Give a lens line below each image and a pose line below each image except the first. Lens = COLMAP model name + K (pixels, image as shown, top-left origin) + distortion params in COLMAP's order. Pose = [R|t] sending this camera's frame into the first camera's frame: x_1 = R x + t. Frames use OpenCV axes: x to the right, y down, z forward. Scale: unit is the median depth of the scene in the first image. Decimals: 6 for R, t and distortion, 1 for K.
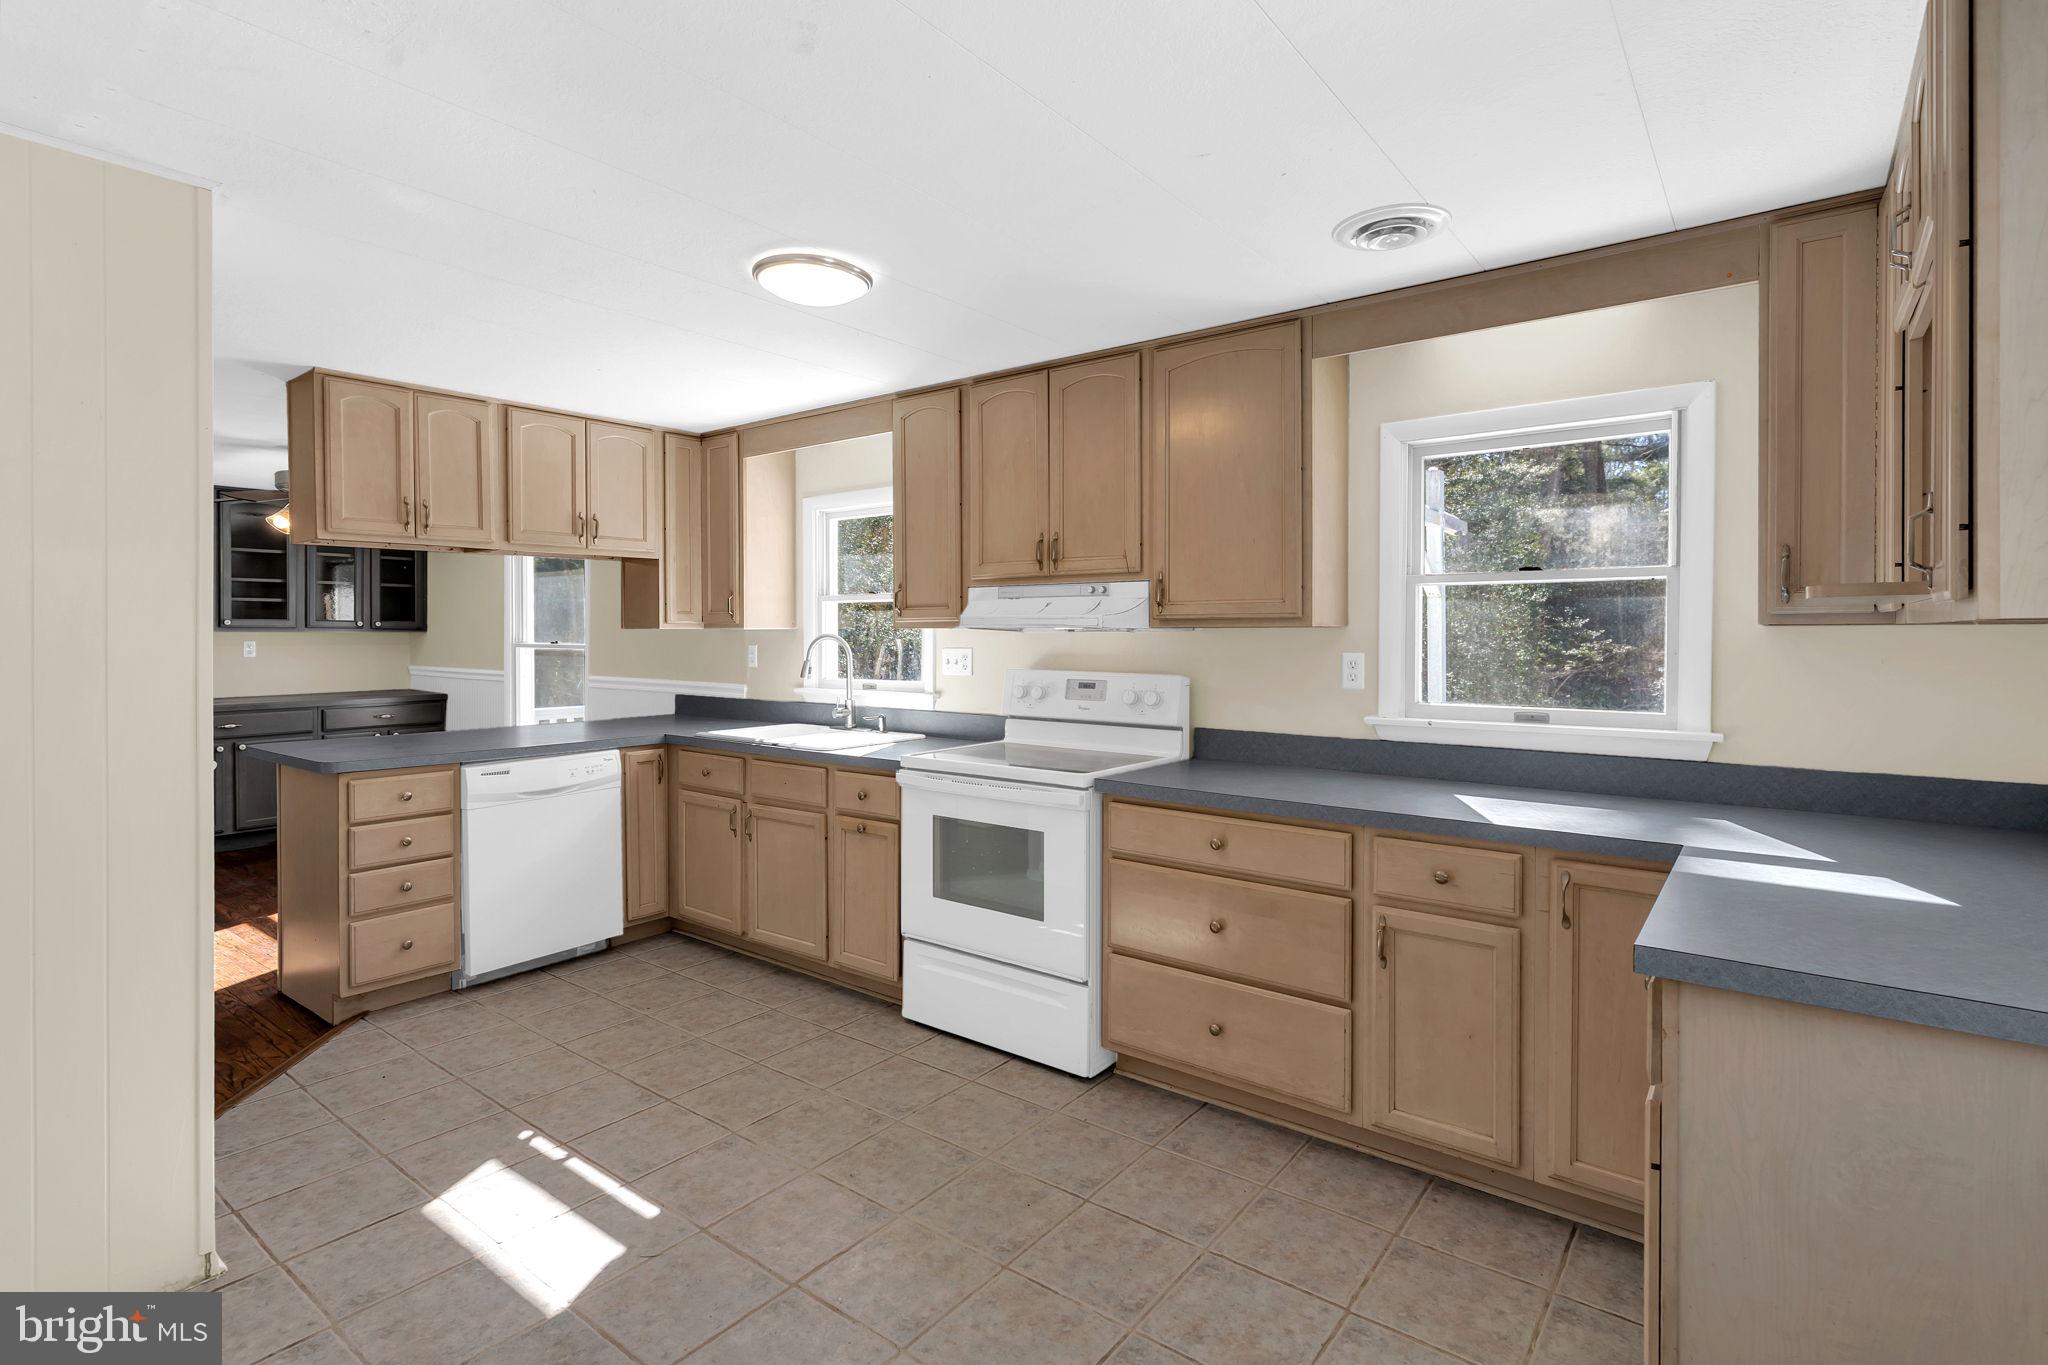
lens RADIAL K [[1047.8, 0, 1024.4], [0, 1047.8, 642.8], [0, 0, 1]] dist [0.003431, -0.000031]
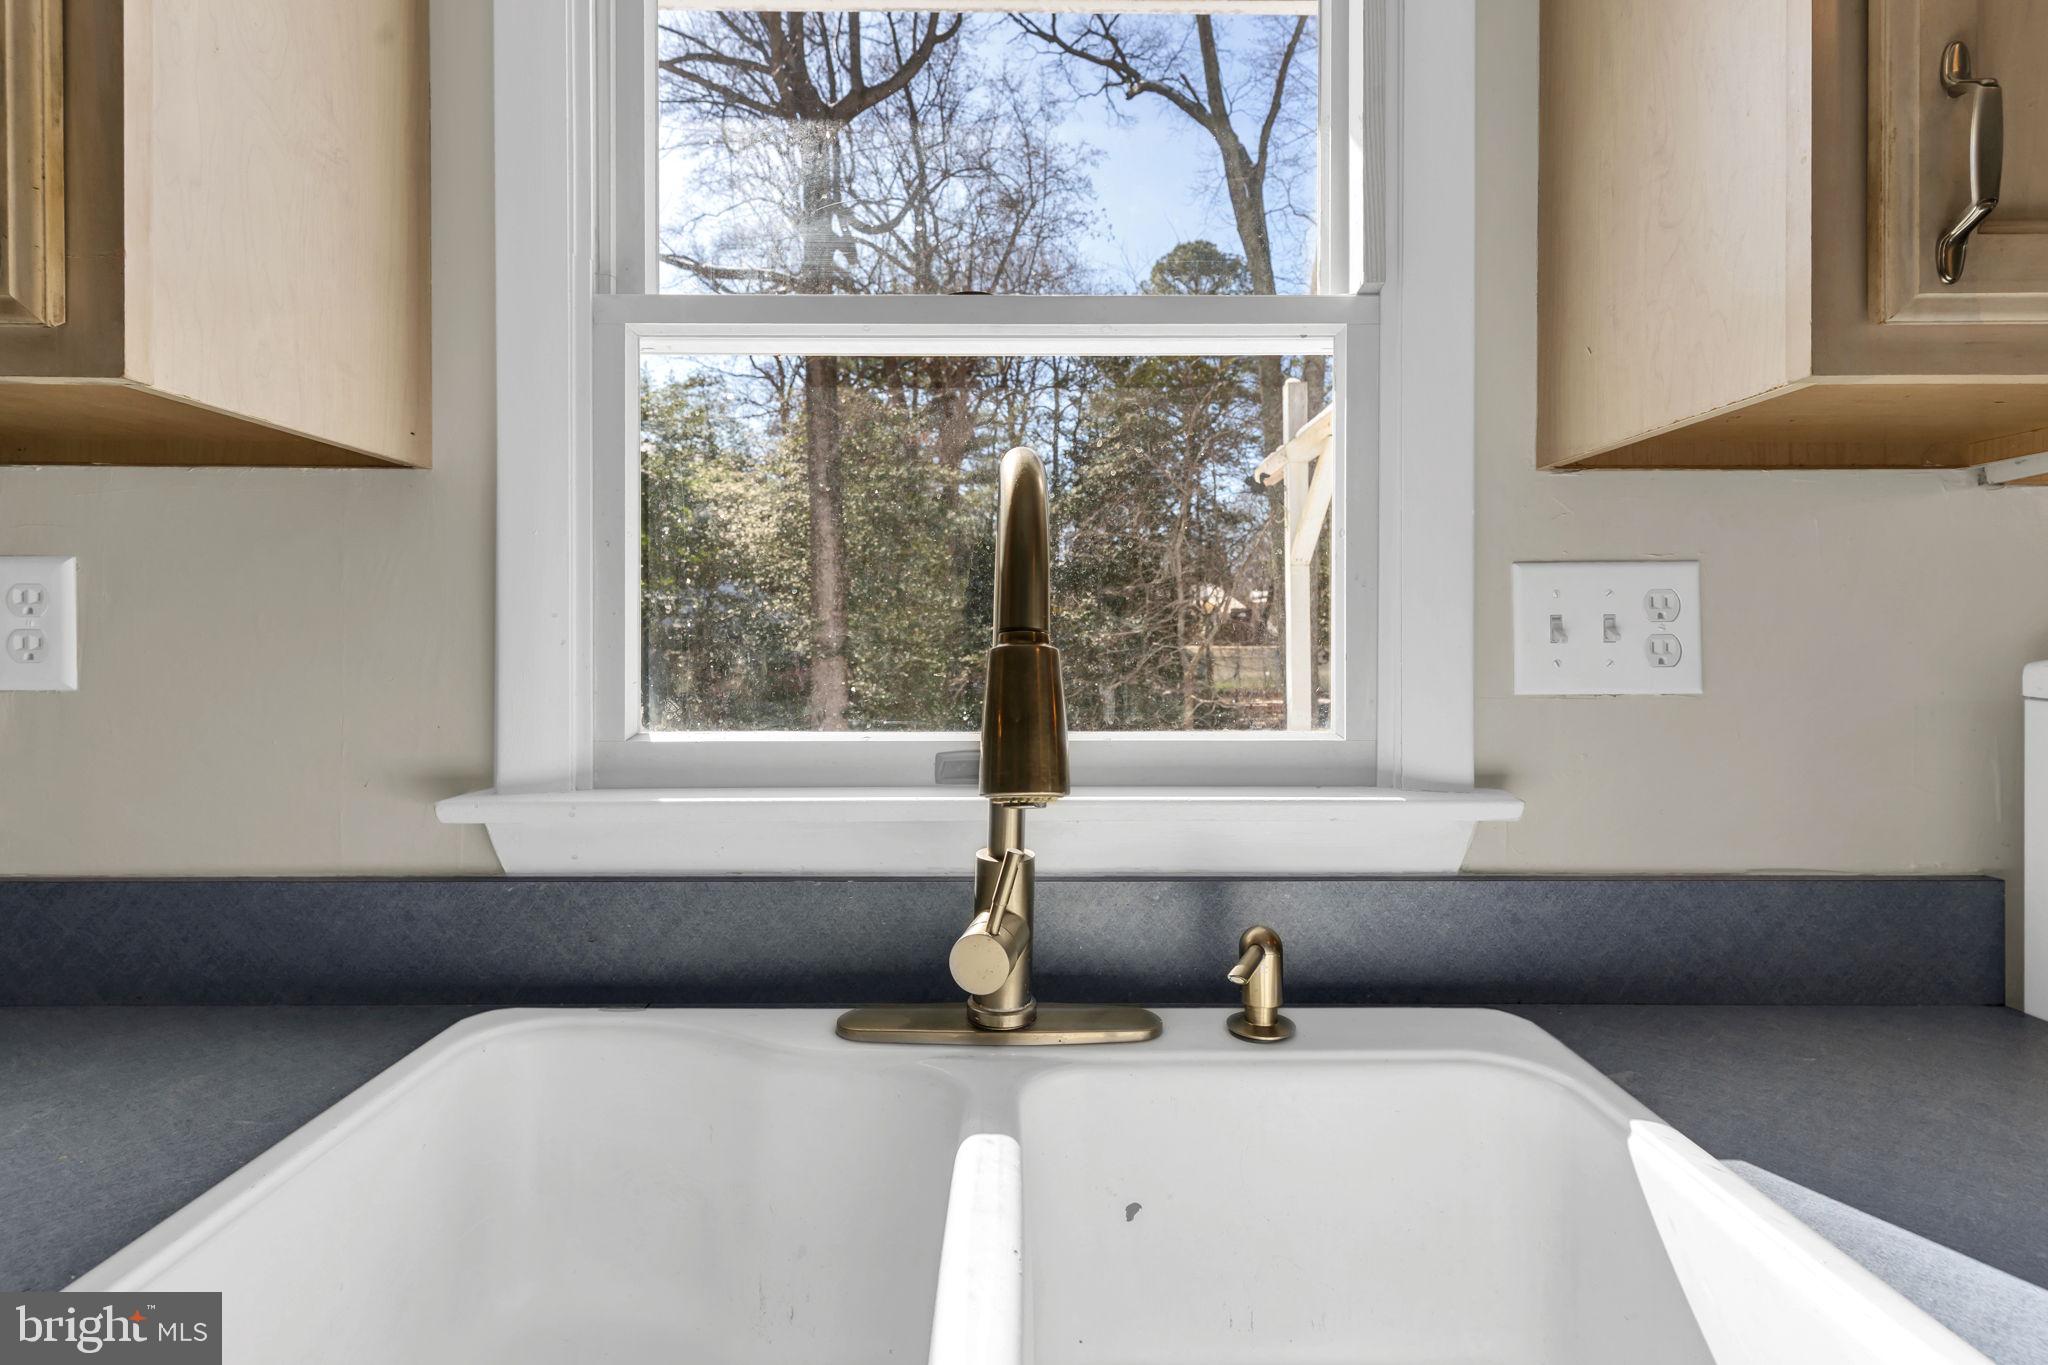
lens RADIAL K [[1047.8, 0, 1024.4], [0, 1047.8, 642.8], [0, 0, 1]] dist [0.003431, -0.000031]
pose [[0.767707, 0.005118, 0.640780, -0.280986], [0.003013, 0.999928, -0.011596, 0.022491], [-0.640794, 0.010833, 0.767637, 0.890559]]
